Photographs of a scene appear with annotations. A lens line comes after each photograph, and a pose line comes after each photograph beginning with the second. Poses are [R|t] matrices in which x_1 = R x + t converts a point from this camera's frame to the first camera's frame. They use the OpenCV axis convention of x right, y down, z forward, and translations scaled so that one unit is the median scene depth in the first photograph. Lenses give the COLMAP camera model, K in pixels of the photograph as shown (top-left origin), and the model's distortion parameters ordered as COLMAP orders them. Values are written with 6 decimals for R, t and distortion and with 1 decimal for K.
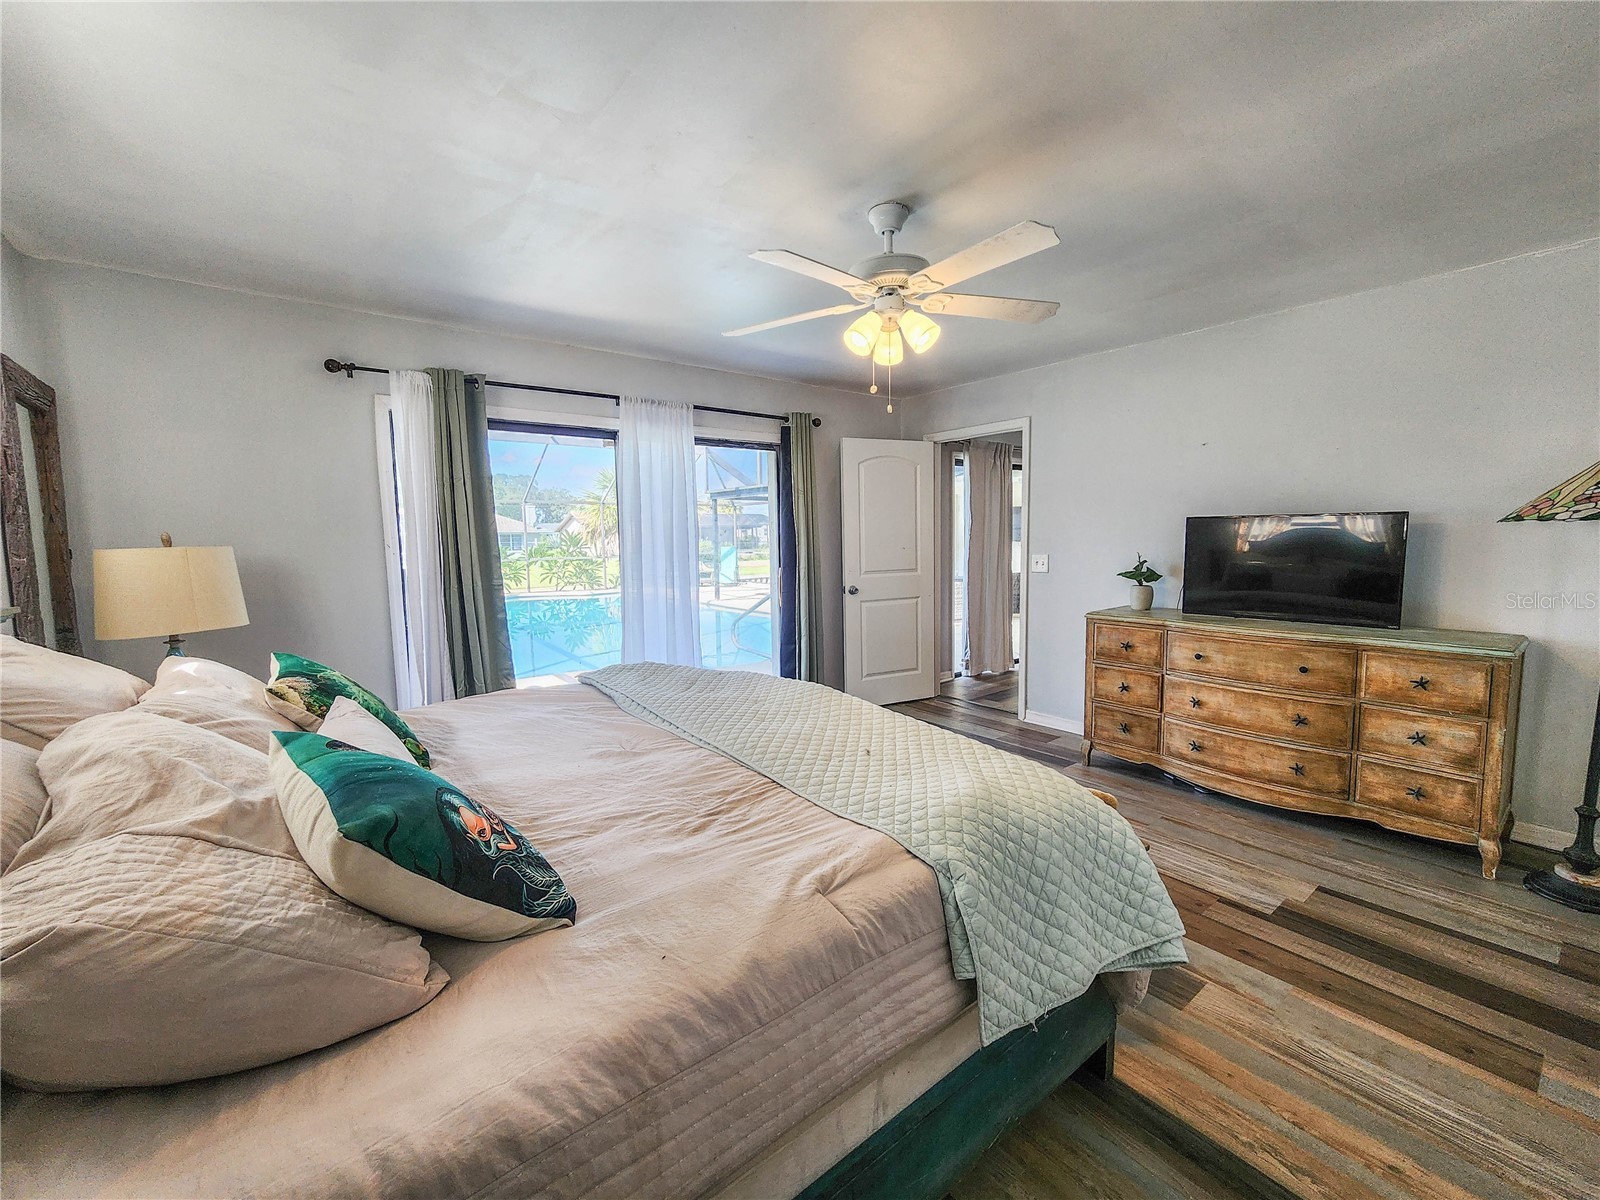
lens RADIAL K [[649.9, 0, 799.3], [0, 649.9, 594.9], [0, 0, 1]] dist [0.000018, -0.000045]
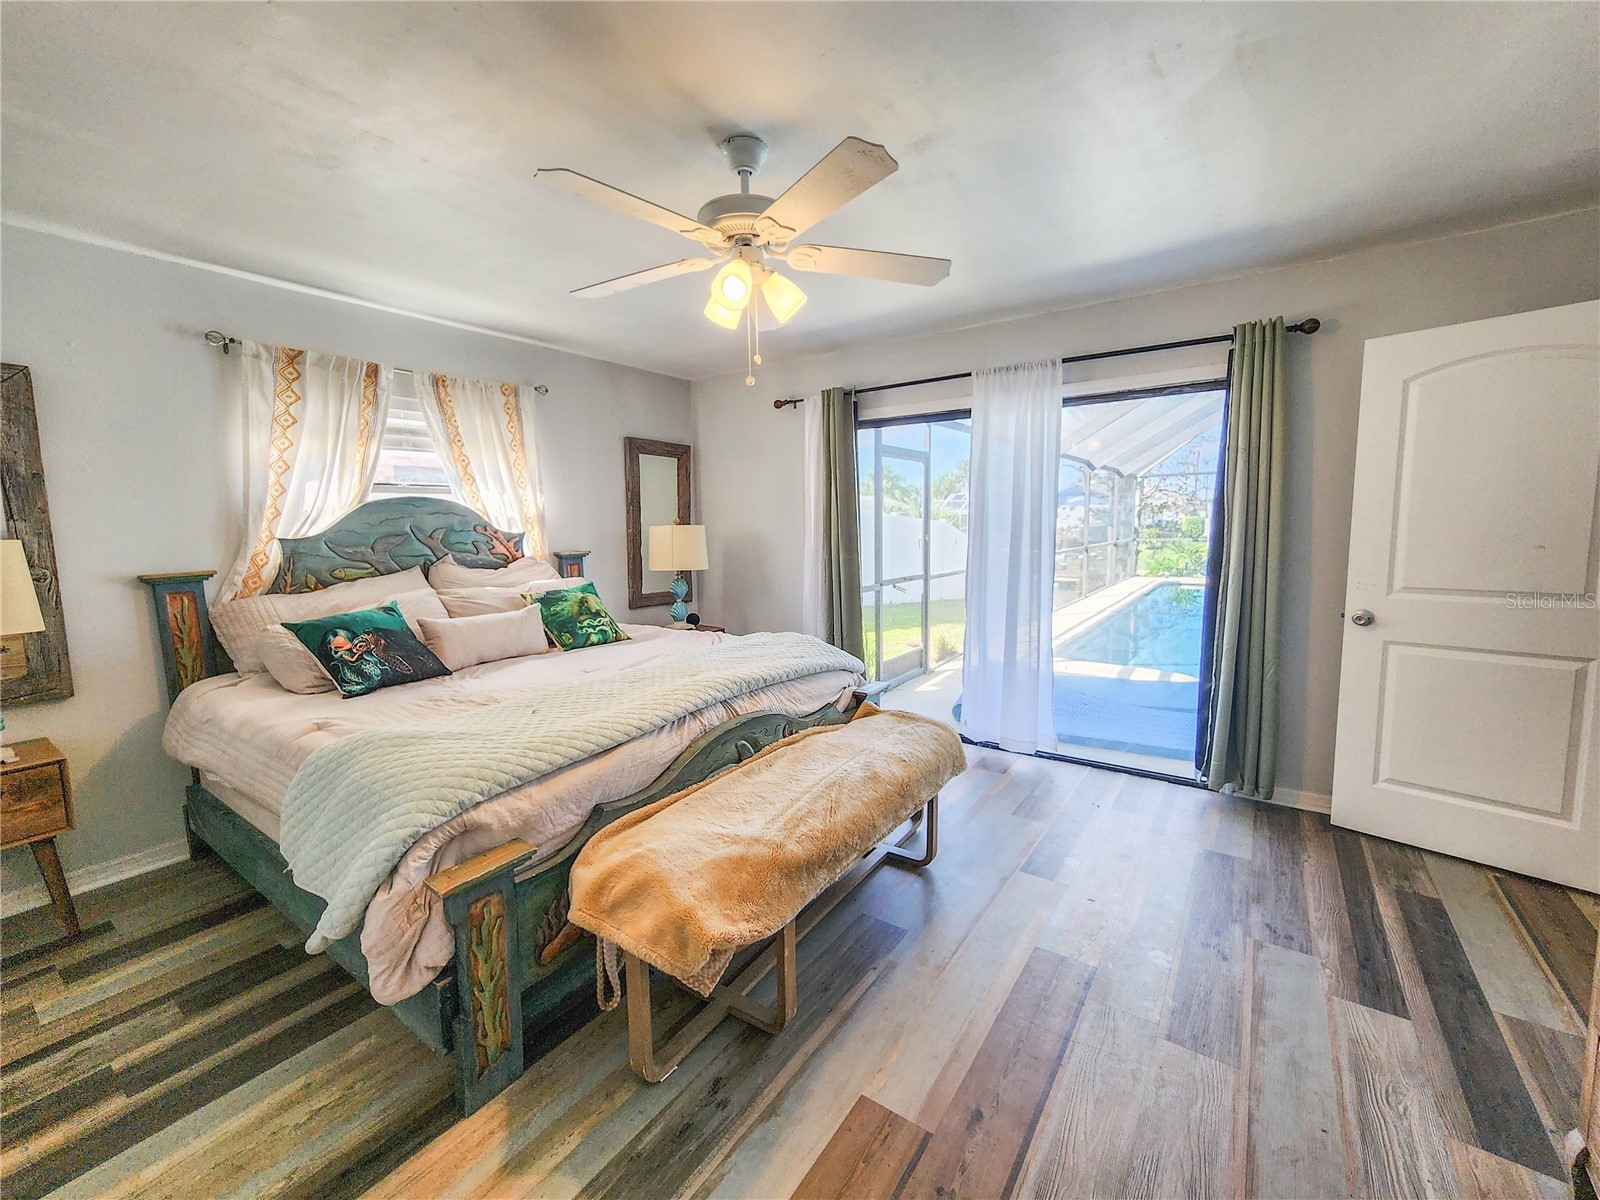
lens RADIAL K [[649.9, 0, 798.0], [0, 649.9, 594.7], [0, 0, 1]] dist [0.000018, -0.000045]
pose [[0.286903, 0.122301, -0.950121, 0.586201], [-0.078533, 0.991481, 0.103911, -0.058710], [0.954735, 0.044803, 0.294064, 0.476426]]
